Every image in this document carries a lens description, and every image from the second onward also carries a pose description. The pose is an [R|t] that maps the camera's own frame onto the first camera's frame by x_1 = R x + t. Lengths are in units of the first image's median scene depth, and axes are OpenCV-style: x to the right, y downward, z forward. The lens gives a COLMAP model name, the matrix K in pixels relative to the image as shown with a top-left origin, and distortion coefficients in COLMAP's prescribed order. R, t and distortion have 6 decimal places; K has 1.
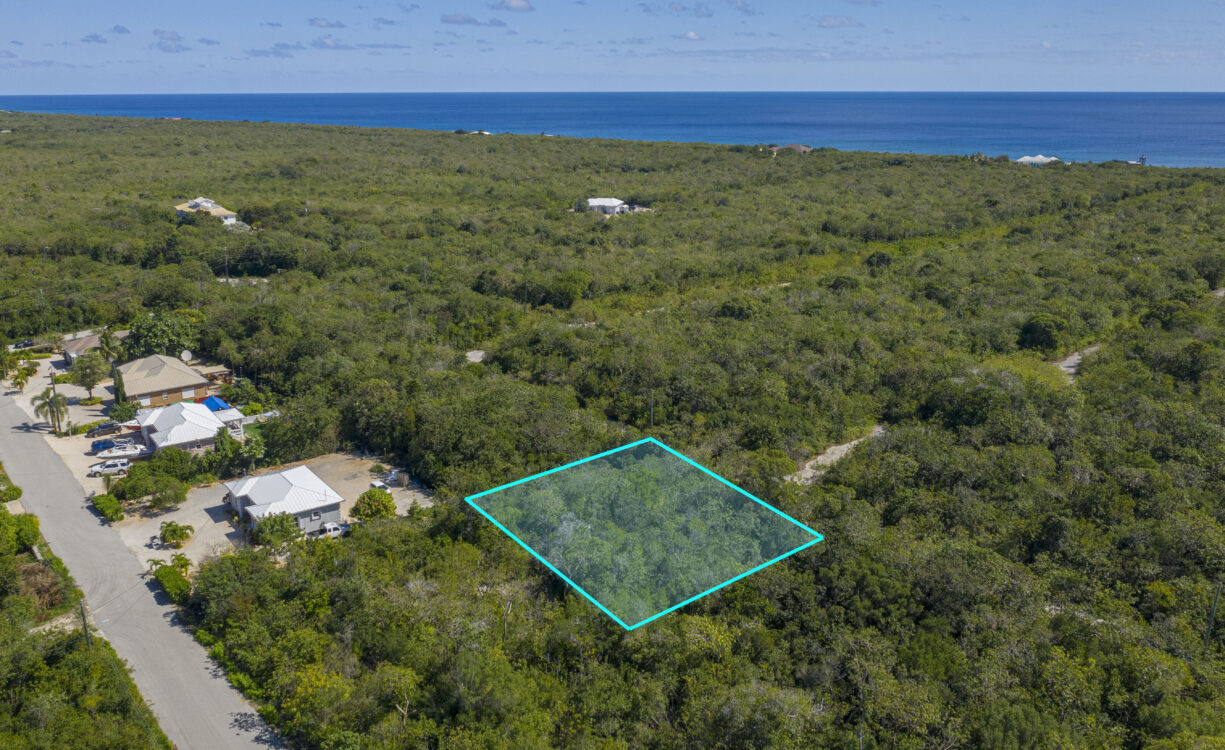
lens RADIAL K [[982.1, 0, 611.6], [0, 982.1, 338.6], [0, 0, 1]] dist [-0.024773, 0.004859]
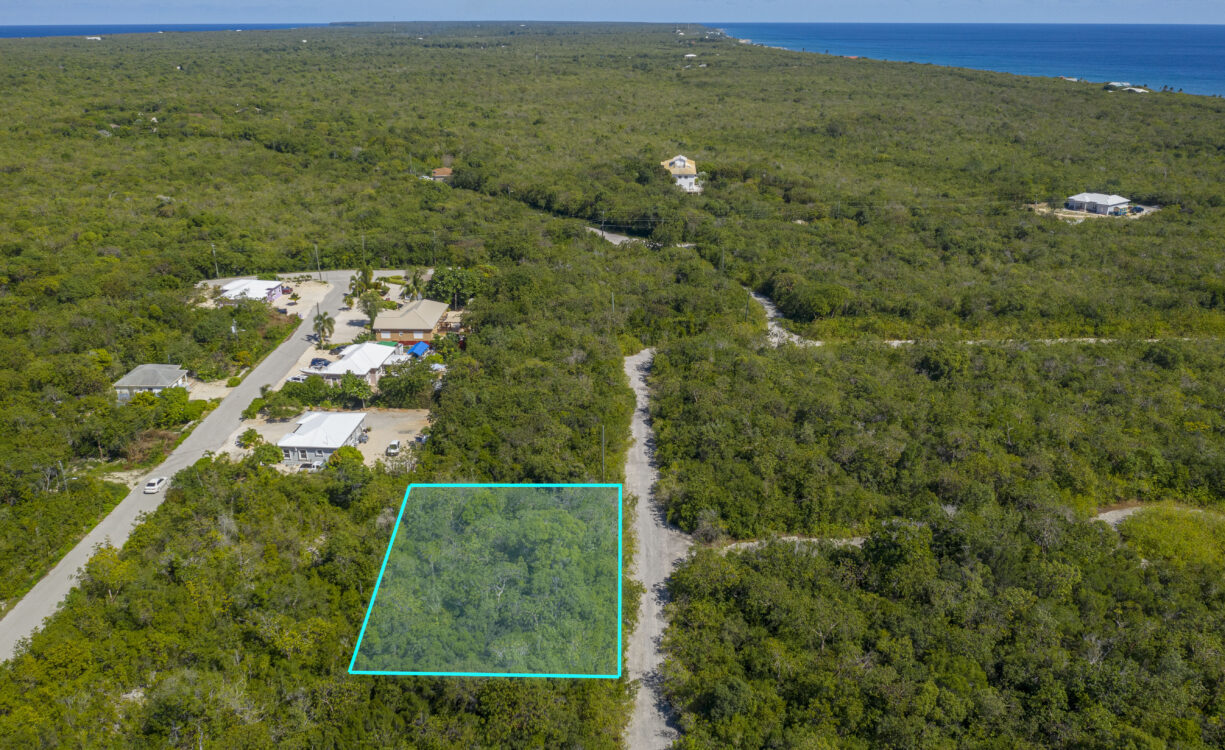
lens RADIAL K [[982.1, 0, 611.6], [0, 982.1, 338.6], [0, 0, 1]] dist [-0.024773, 0.004859]
pose [[0.758262, 0.202593, -0.619673, 0.549859], [-0.160633, 0.979246, 0.123592, -0.137407], [0.631851, 0.005825, 0.775068, 0.161710]]
